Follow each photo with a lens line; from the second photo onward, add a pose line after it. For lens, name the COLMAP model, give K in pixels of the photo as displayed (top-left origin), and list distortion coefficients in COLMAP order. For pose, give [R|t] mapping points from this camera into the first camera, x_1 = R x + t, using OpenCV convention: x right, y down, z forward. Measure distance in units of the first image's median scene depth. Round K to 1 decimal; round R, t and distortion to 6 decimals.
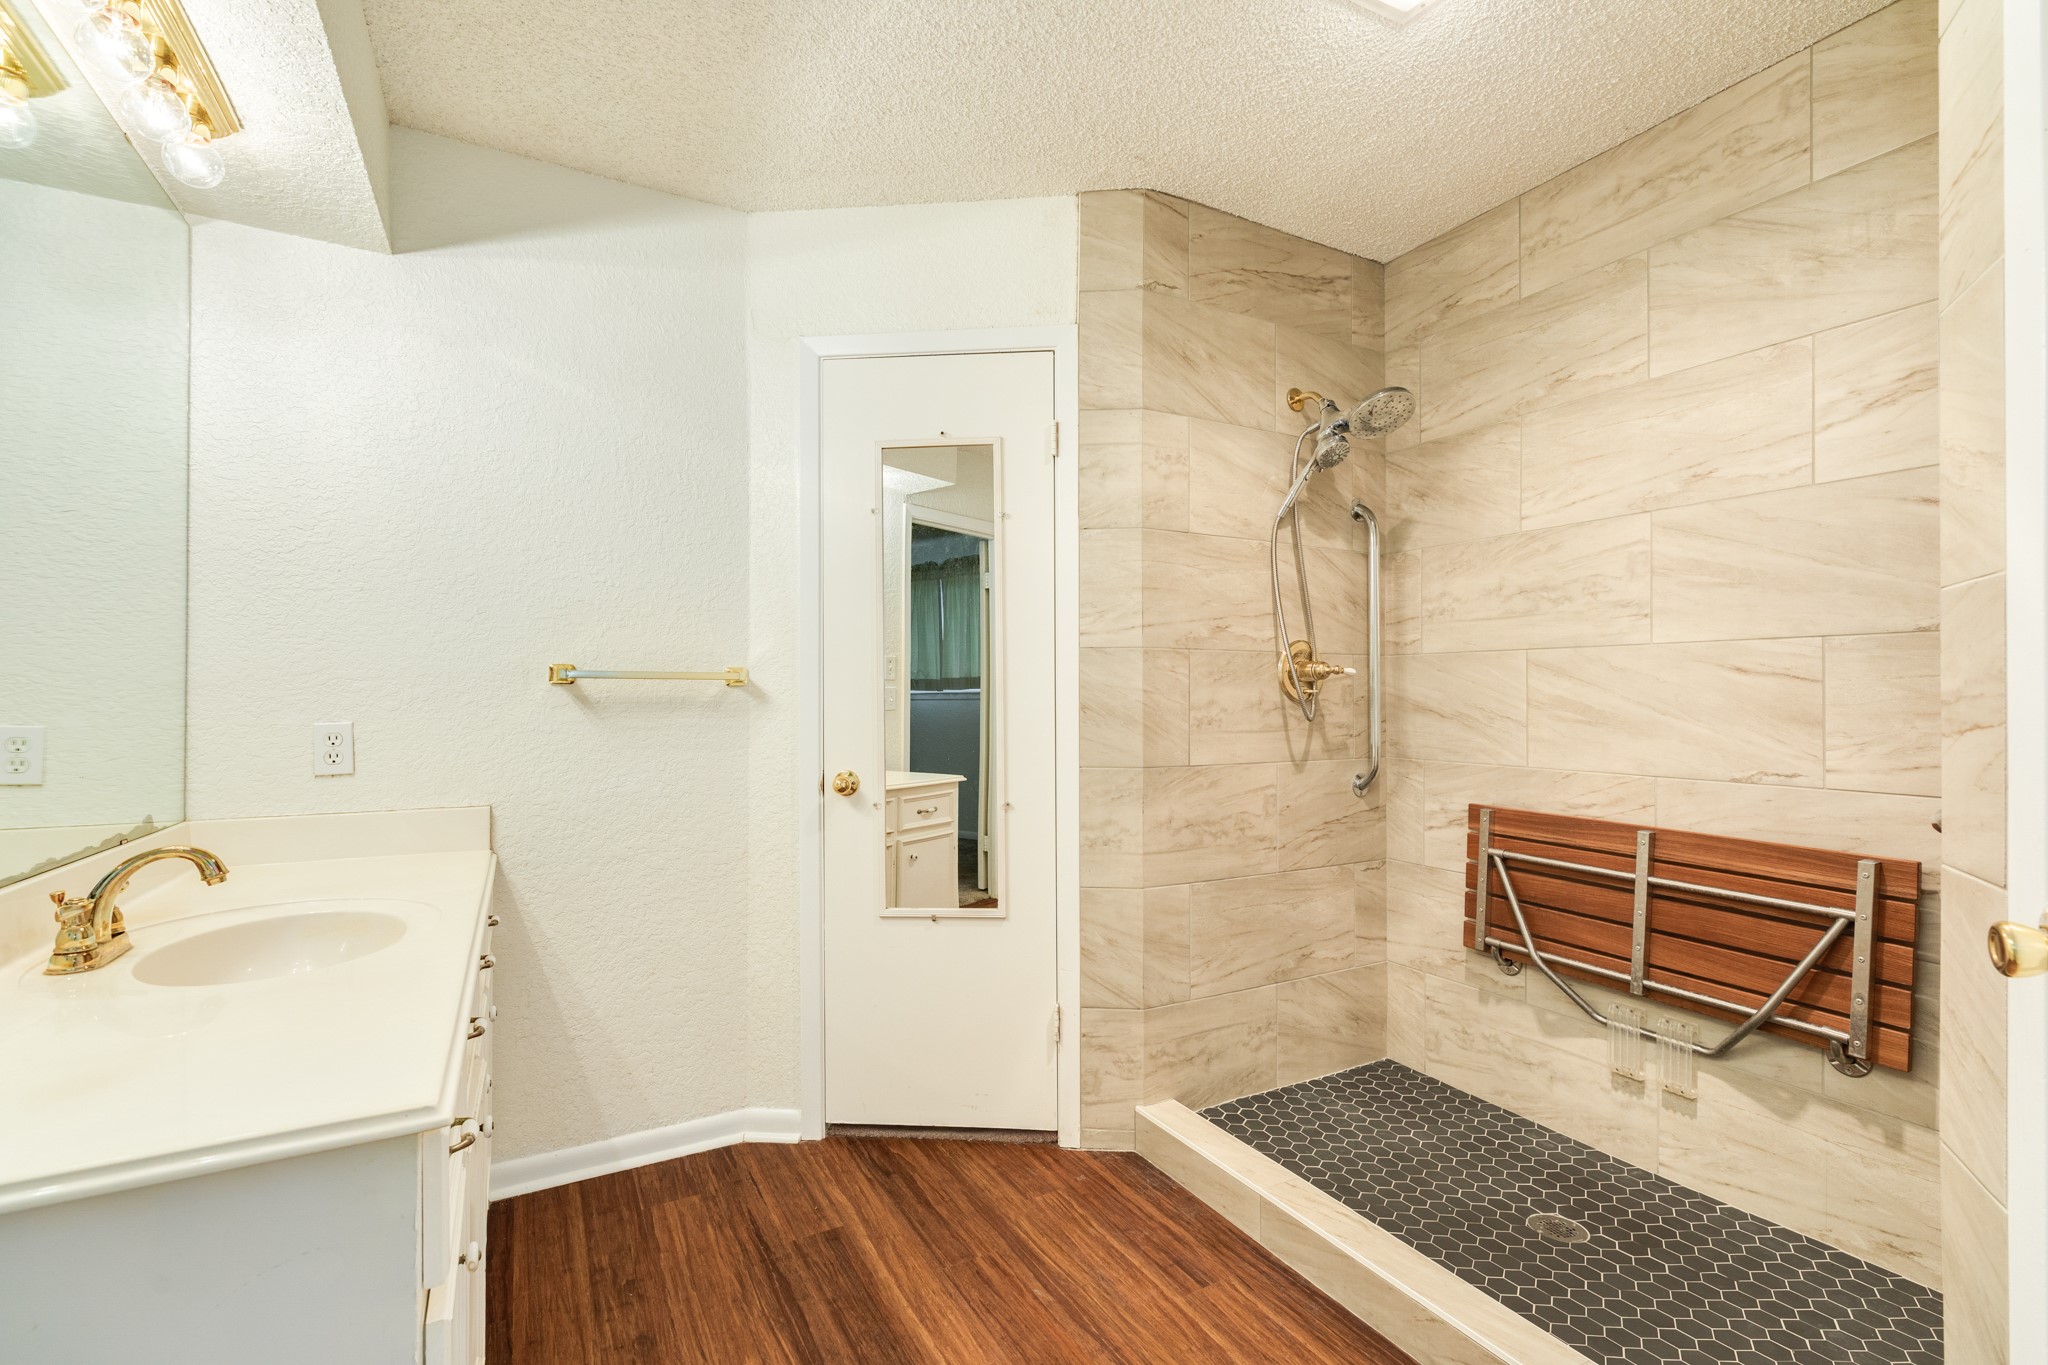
lens RADIAL K [[909.8, 0, 1017.9], [0, 909.8, 692.6], [0, 0, 1]] dist [0.005546, 0.000459]
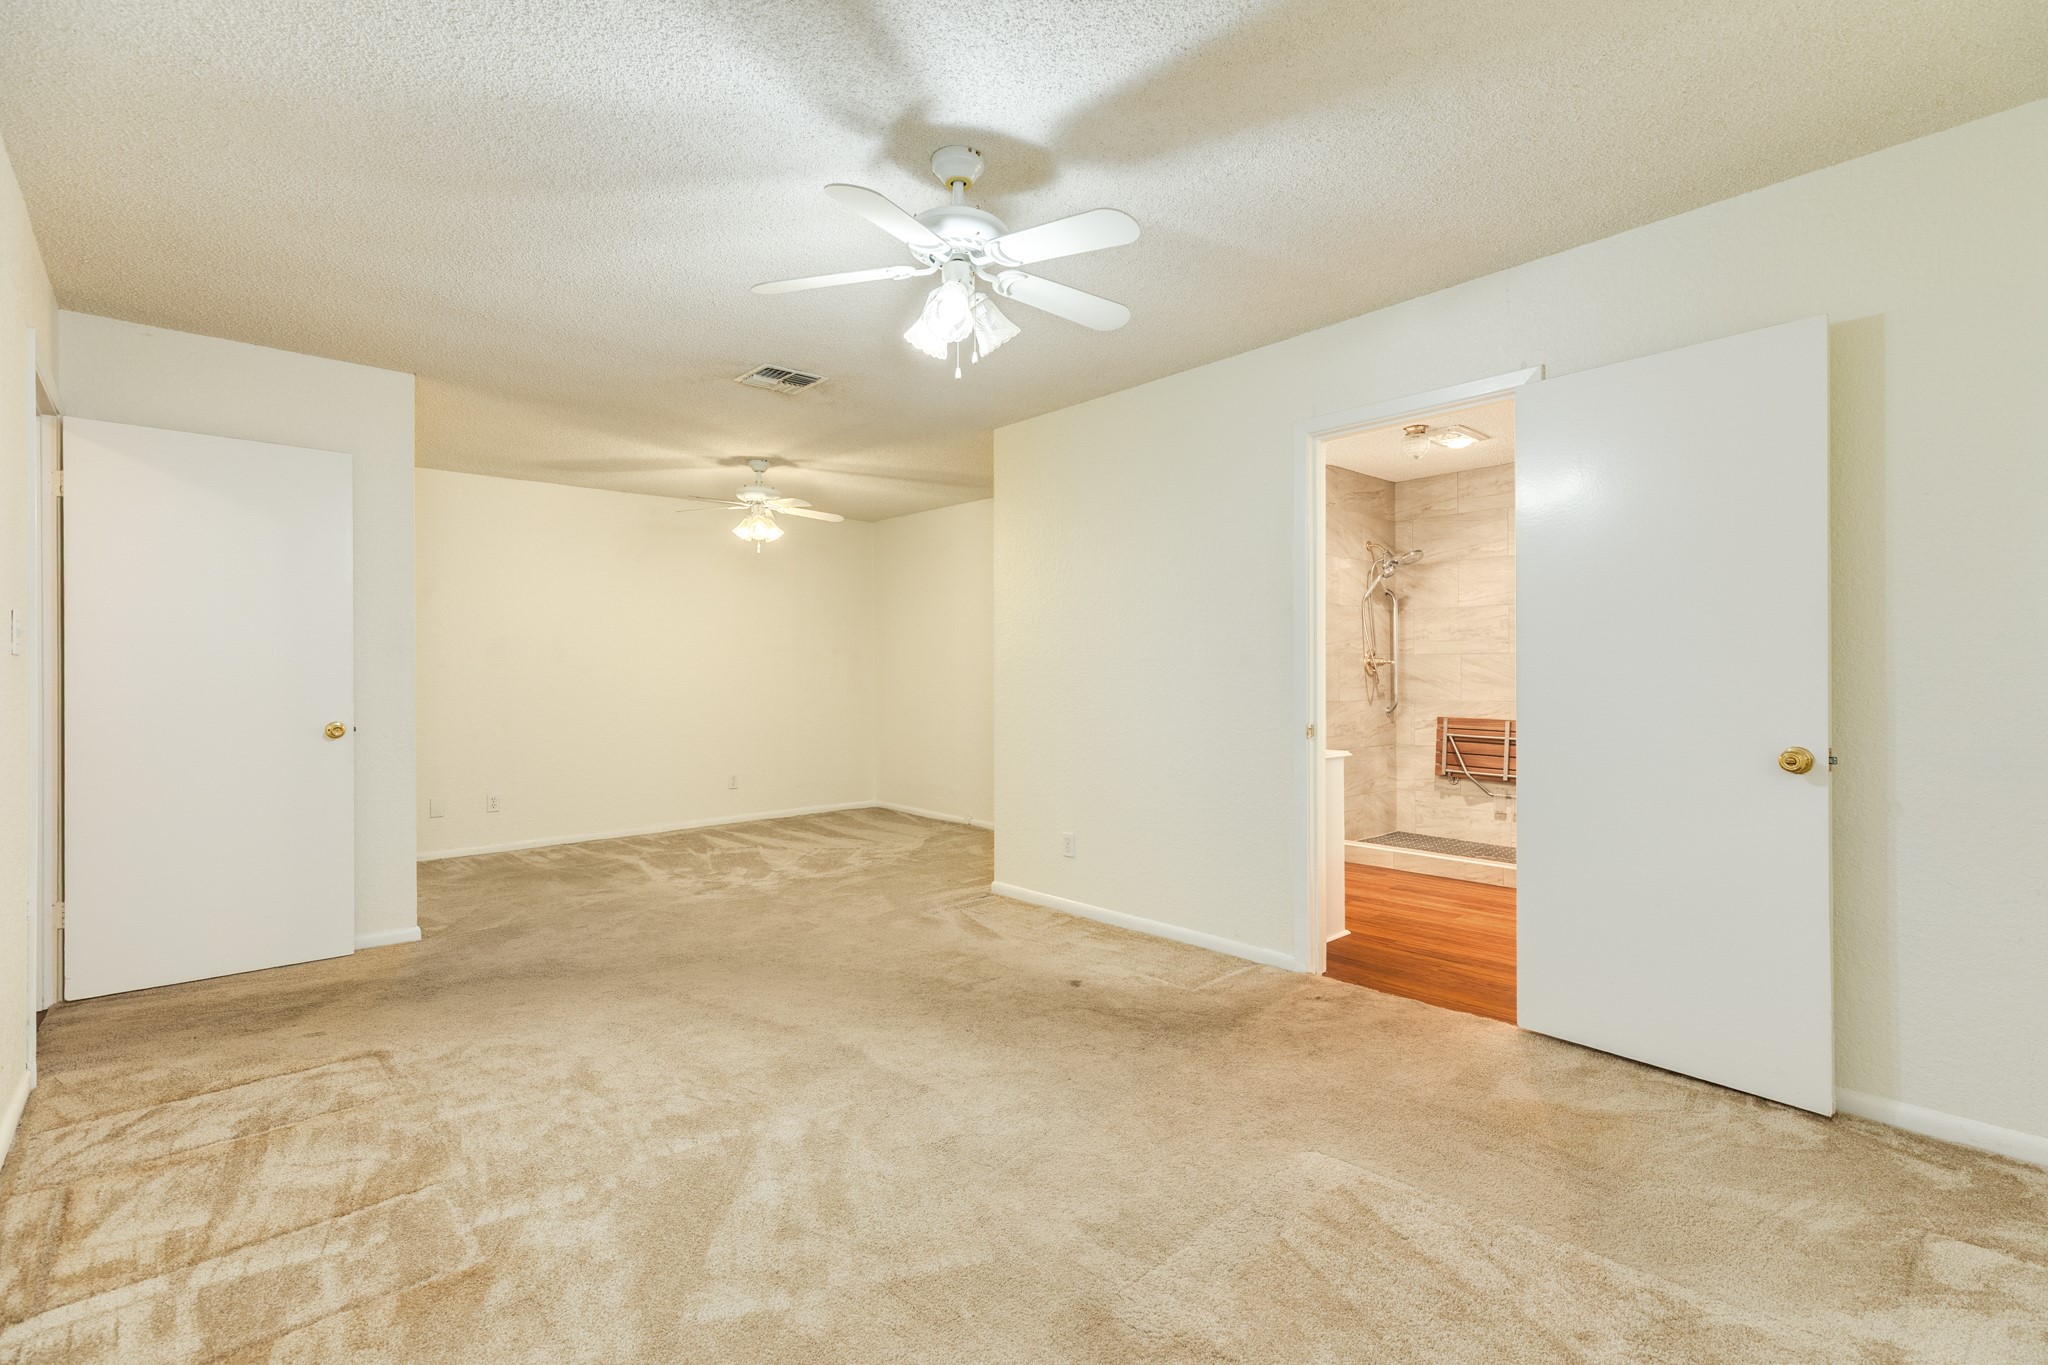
lens RADIAL K [[909.8, 0, 1032.5], [0, 909.8, 674.8], [0, 0, 1]] dist [0.005546, 0.000459]
pose [[0.973352, -0.003089, 0.229295, -1.107522], [0.001964, 0.999985, 0.005131, -0.004875], [-0.229308, -0.004544, 0.973343, -1.113034]]
